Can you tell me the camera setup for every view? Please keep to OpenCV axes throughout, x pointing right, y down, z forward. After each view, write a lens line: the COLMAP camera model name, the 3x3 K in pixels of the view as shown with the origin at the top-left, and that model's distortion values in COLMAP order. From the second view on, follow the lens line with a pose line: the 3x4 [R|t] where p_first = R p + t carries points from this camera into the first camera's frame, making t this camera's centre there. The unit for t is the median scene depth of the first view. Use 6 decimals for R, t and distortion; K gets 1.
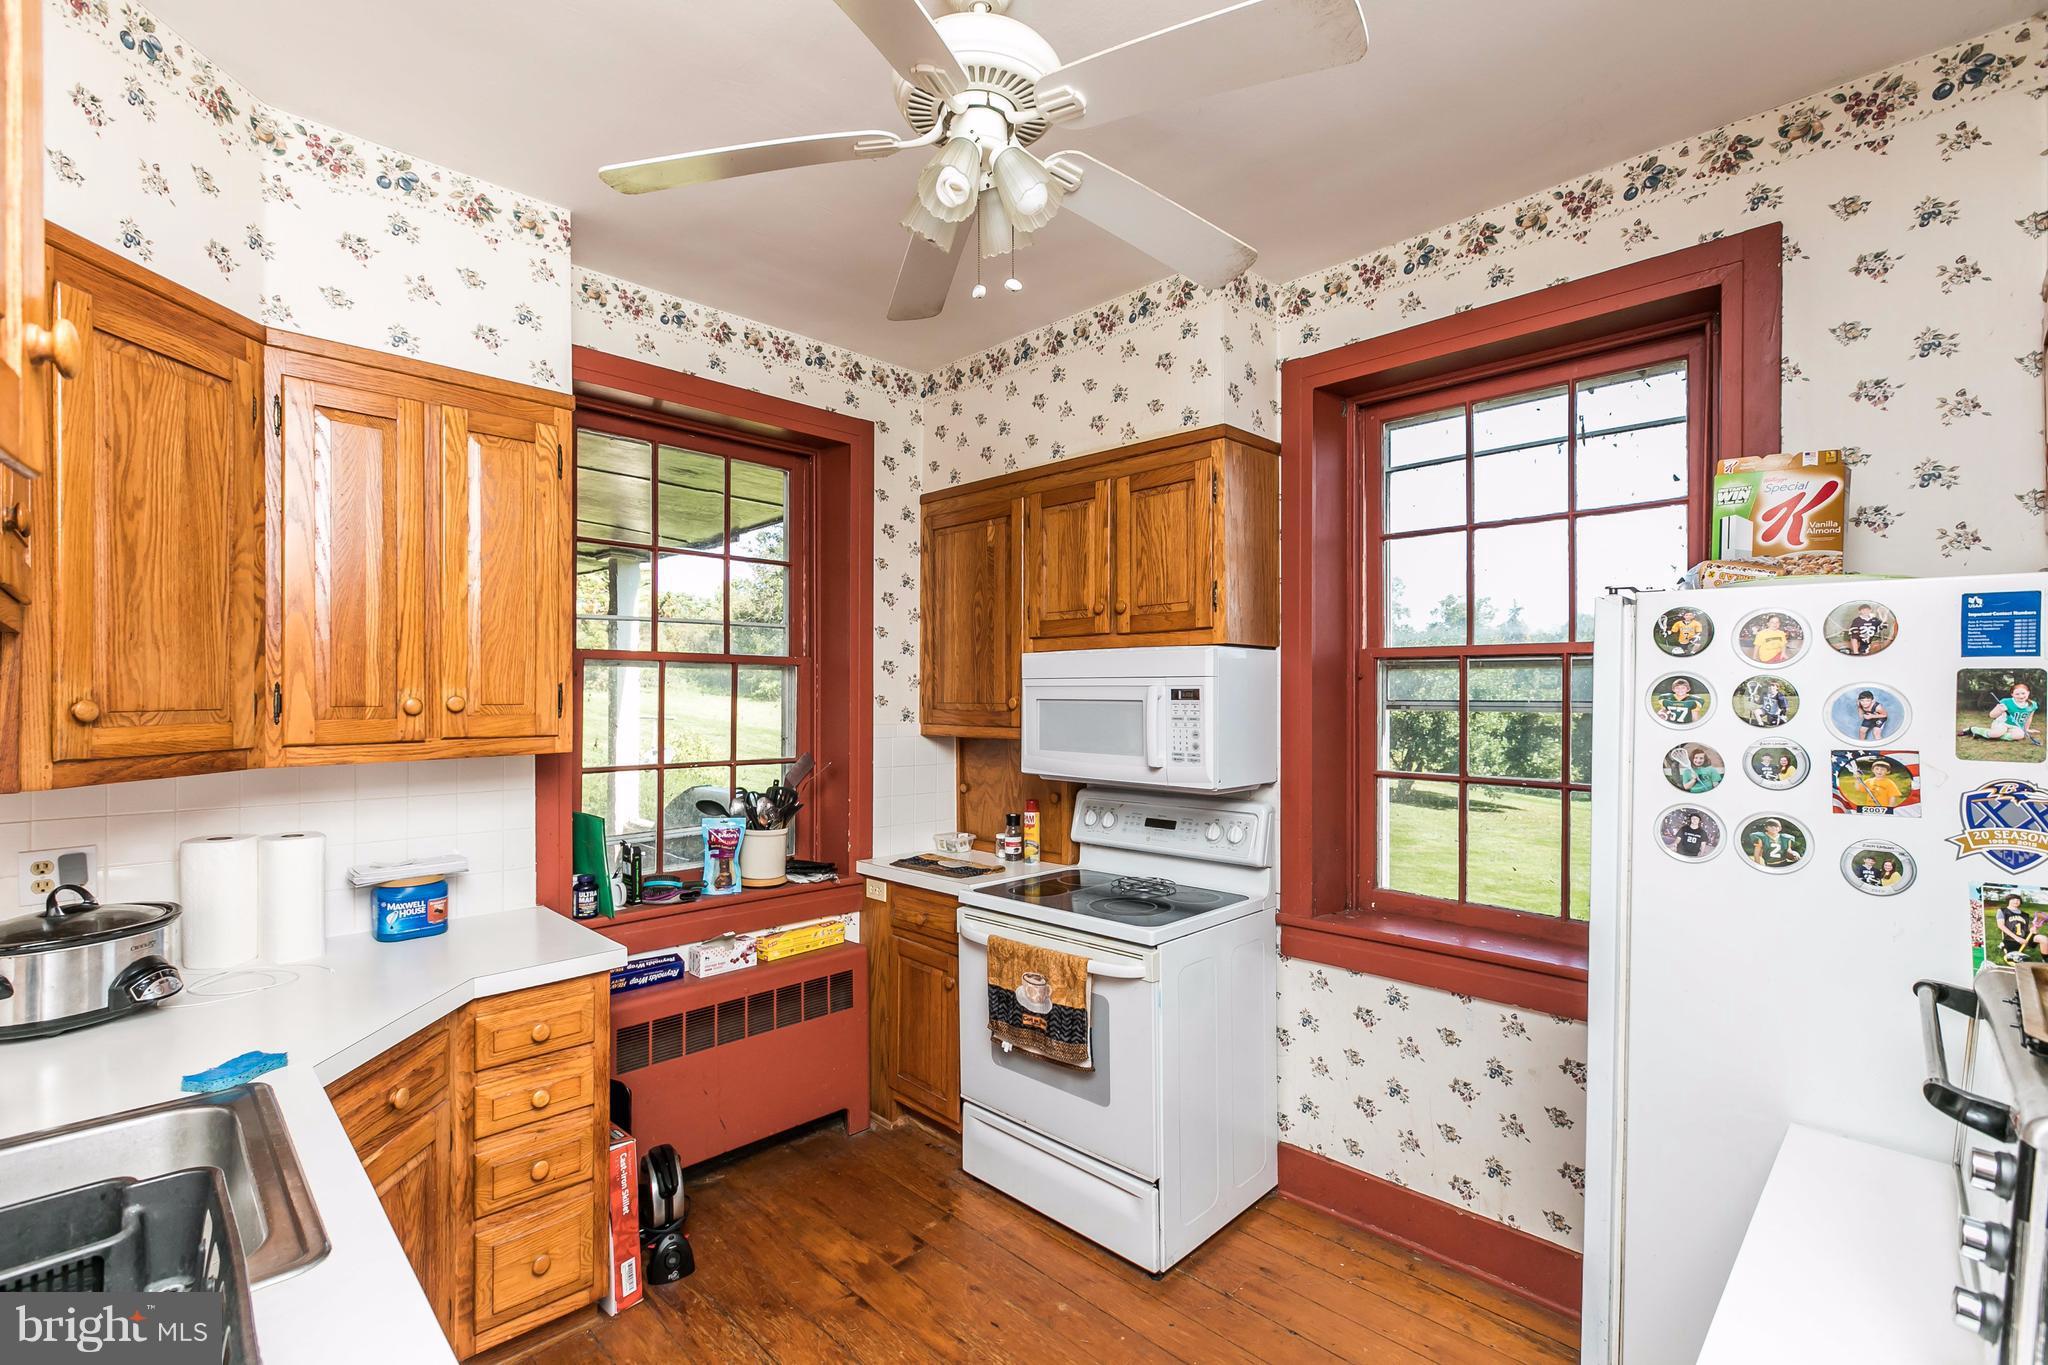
lens RADIAL K [[897.9, 0, 1024.5], [0, 897.9, 680.9], [0, 0, 1]] dist [-0.003605, 0.000582]
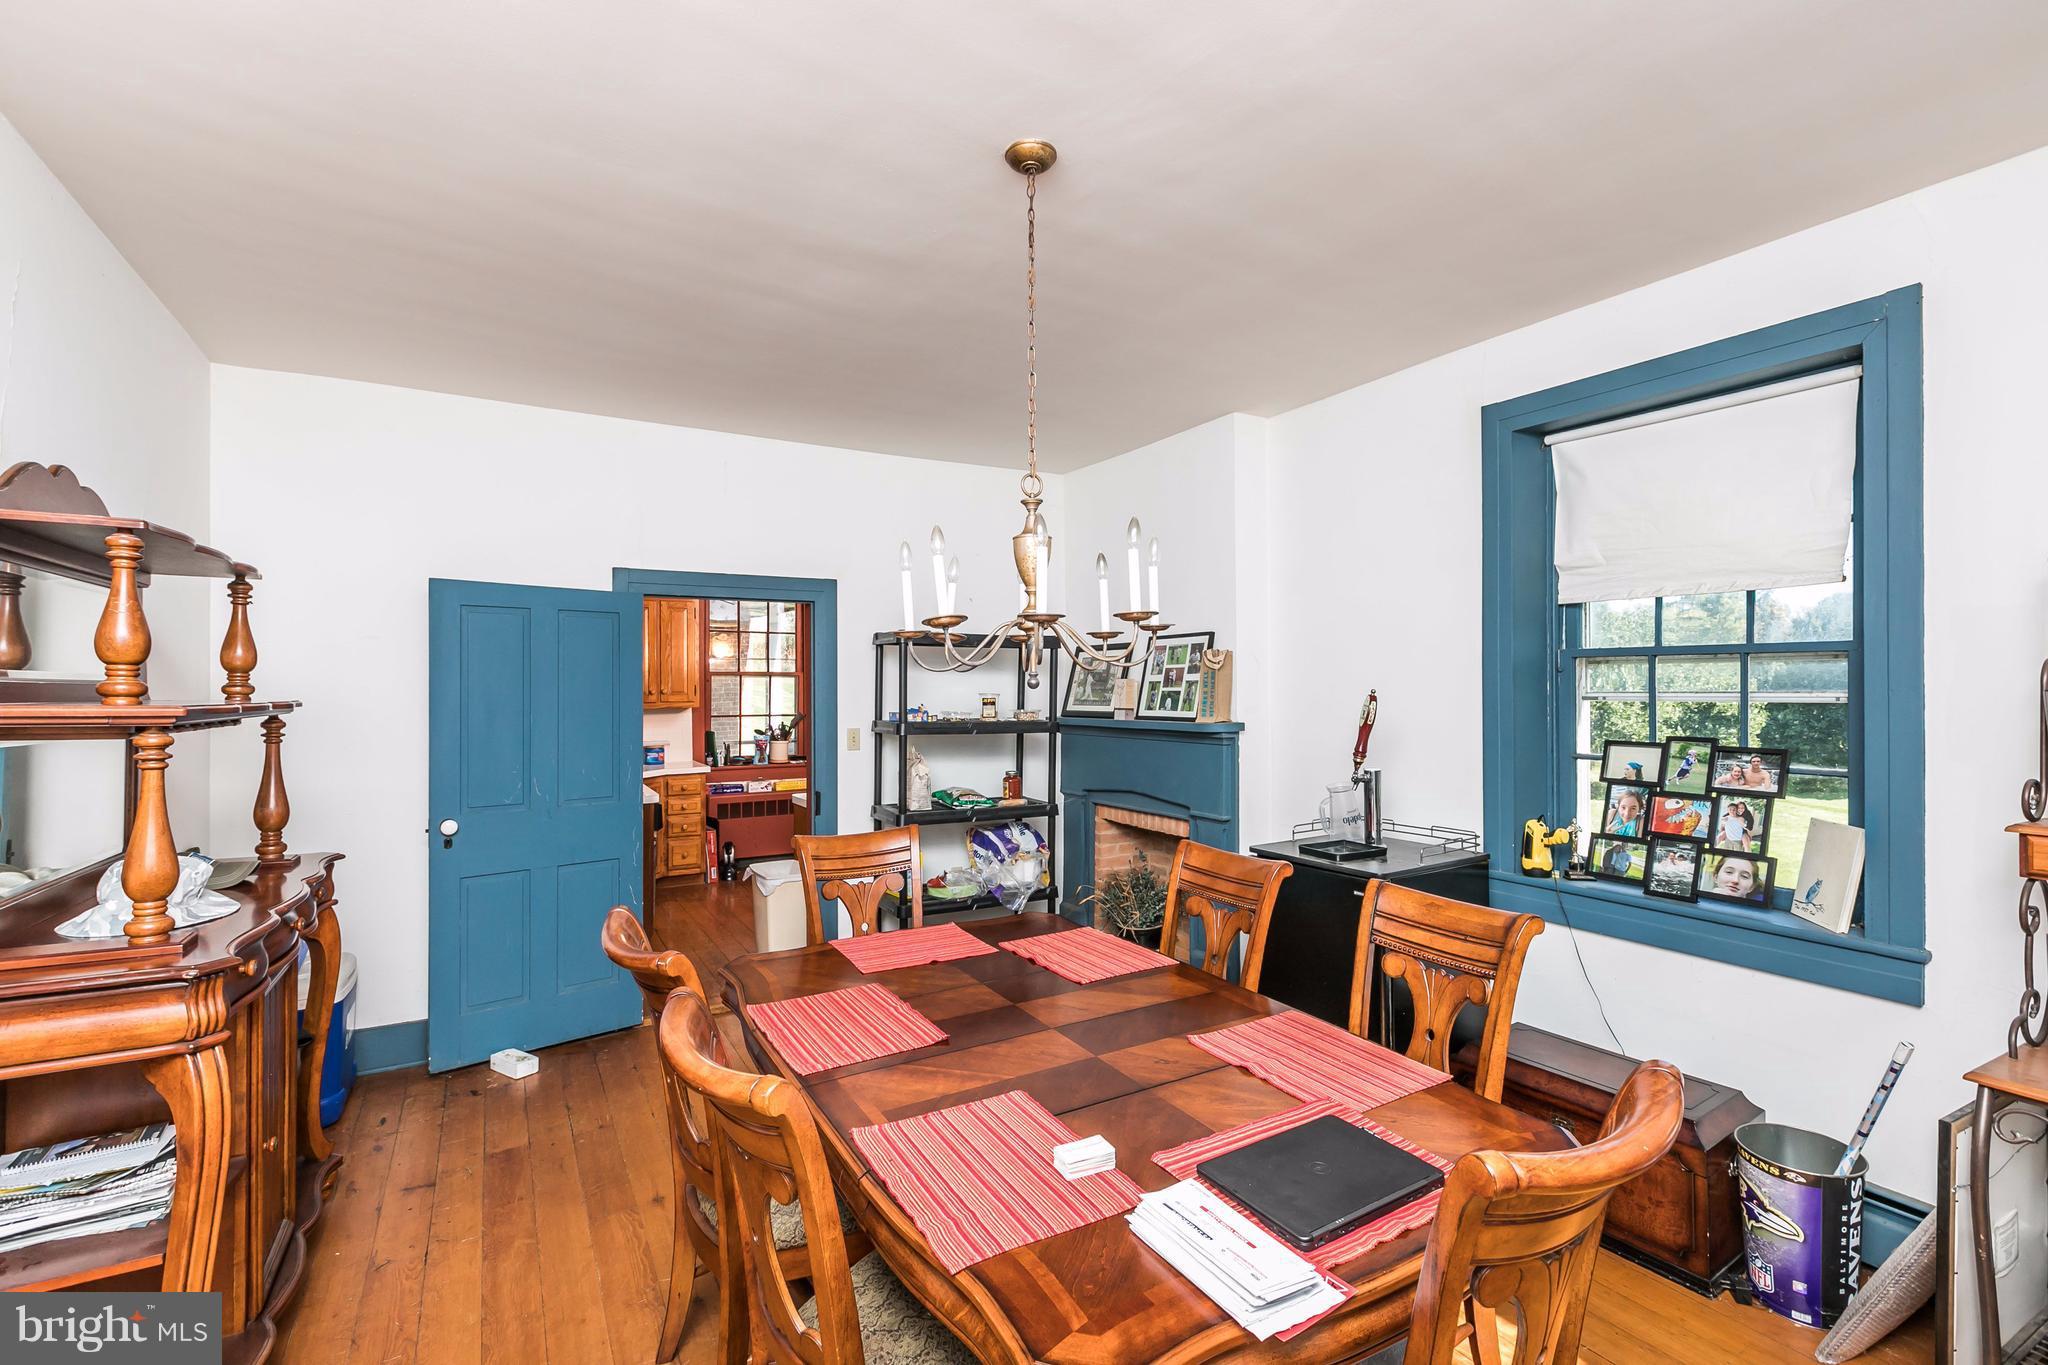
lens RADIAL K [[897.9, 0, 1020.4], [0, 897.9, 685.3], [0, 0, 1]] dist [-0.003605, 0.000582]
pose [[0.970734, -0.004822, -0.240107, 0.118393], [0.007496, 0.999920, 0.010224, -0.001712], [0.240038, -0.011724, 0.970693, -0.155809]]
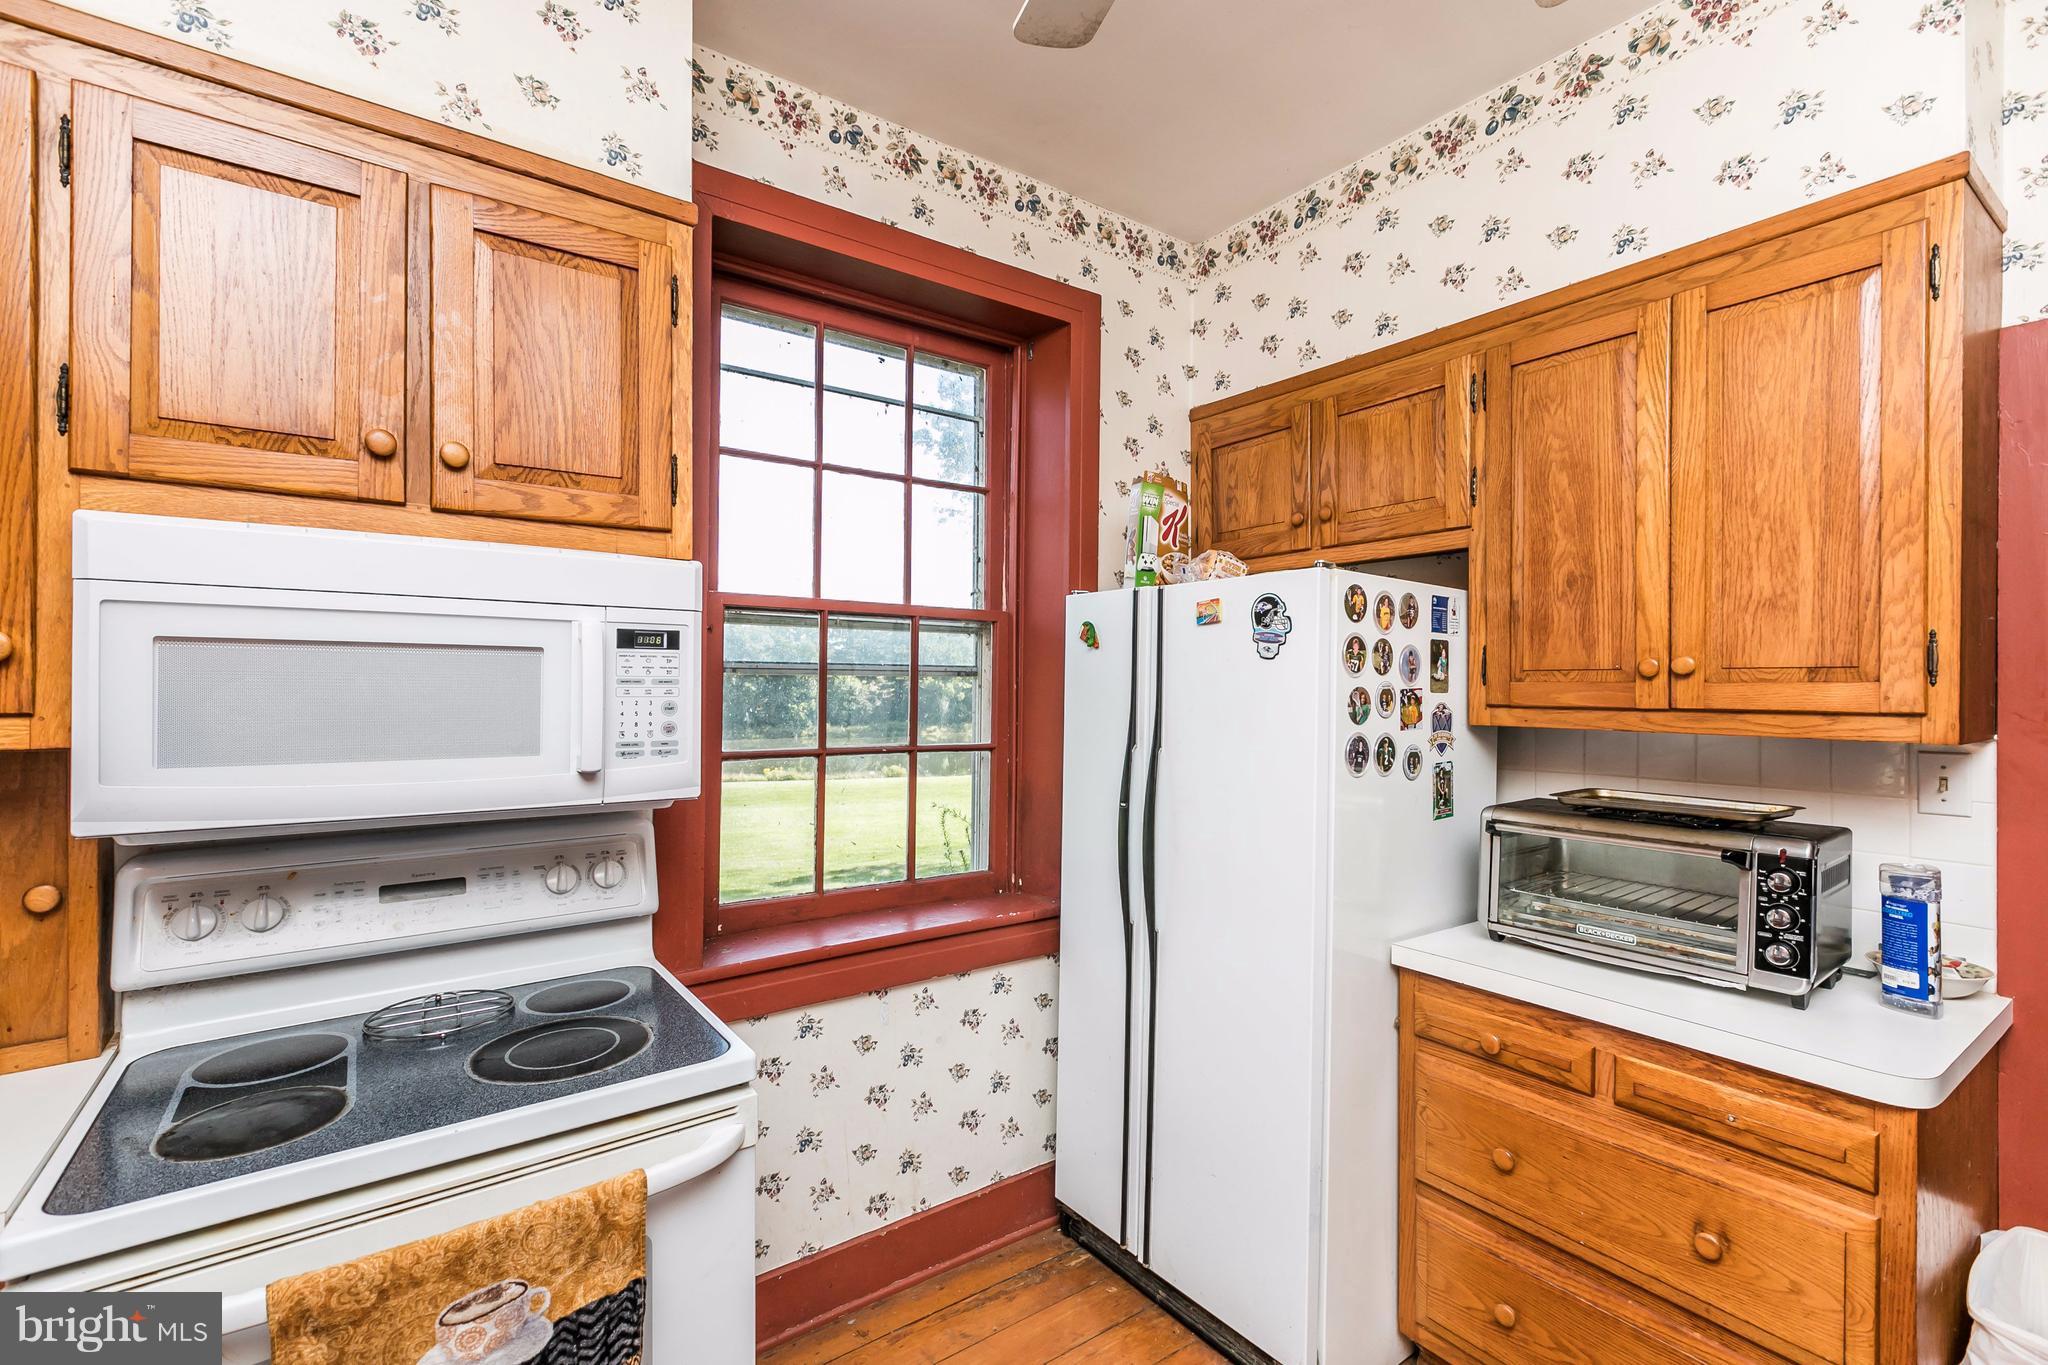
lens RADIAL K [[897.9, 0, 1015.4], [0, 897.9, 685.4], [0, 0, 1]] dist [-0.003605, 0.000582]
pose [[0.174401, 0.001903, 0.984673, -0.690602], [-0.018814, 0.999822, 0.001400, 0.078728], [-0.984495, -0.018769, 0.174405, 1.337835]]
